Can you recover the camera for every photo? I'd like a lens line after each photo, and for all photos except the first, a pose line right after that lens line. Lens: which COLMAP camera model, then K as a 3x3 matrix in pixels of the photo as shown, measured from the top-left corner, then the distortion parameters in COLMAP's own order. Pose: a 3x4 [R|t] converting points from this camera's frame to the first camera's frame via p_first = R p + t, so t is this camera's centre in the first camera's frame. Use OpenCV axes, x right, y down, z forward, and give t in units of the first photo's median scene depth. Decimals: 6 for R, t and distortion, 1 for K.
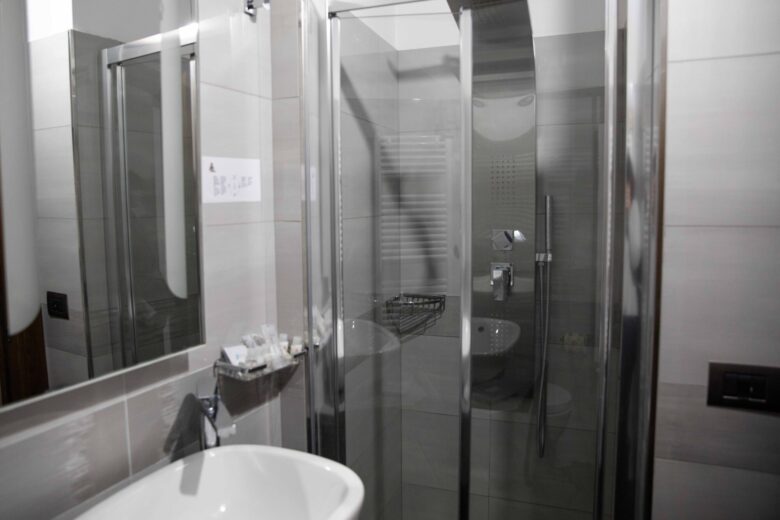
lens RADIAL K [[527.3, 0, 390.0], [0, 527.3, 260.0], [0, 0, 1]] dist [-0.113175, 0.081613]
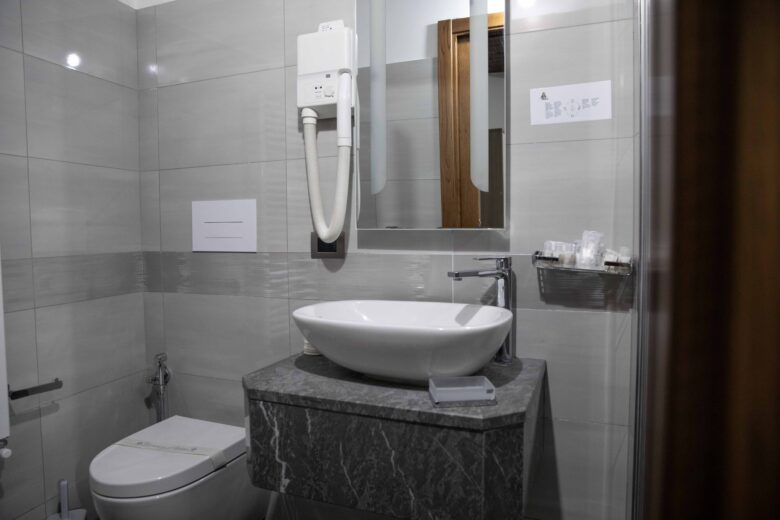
lens RADIAL K [[527.3, 0, 390.0], [0, 527.3, 260.0], [0, 0, 1]] dist [-0.113175, 0.081613]
pose [[0.082827, 0.060330, -0.994736, 0.872829], [-0.088142, 0.994698, 0.052988, 0.177875], [0.992658, 0.083290, 0.087705, 0.536993]]
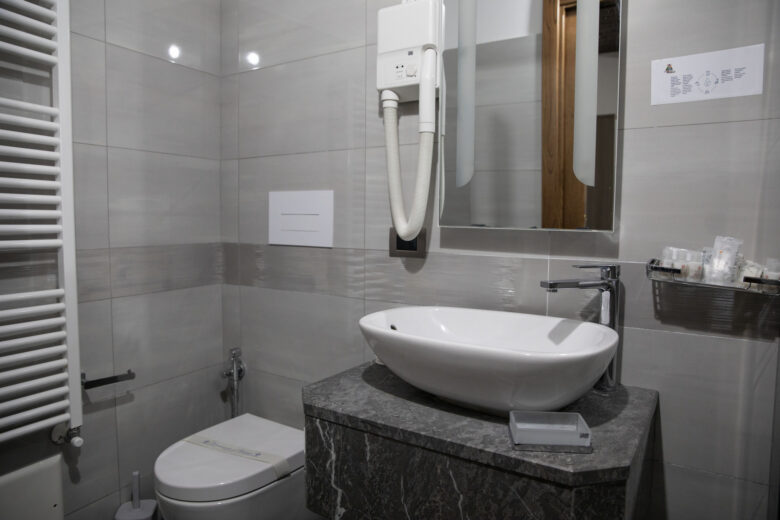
lens RADIAL K [[527.3, 0, 390.0], [0, 527.3, 260.0], [0, 0, 1]] dist [-0.113175, 0.081613]
pose [[-0.110721, 0.079776, -0.990645, 0.718889], [-0.106771, 0.990050, 0.091662, 0.156235], [0.988100, 0.115921, -0.101102, 0.584722]]
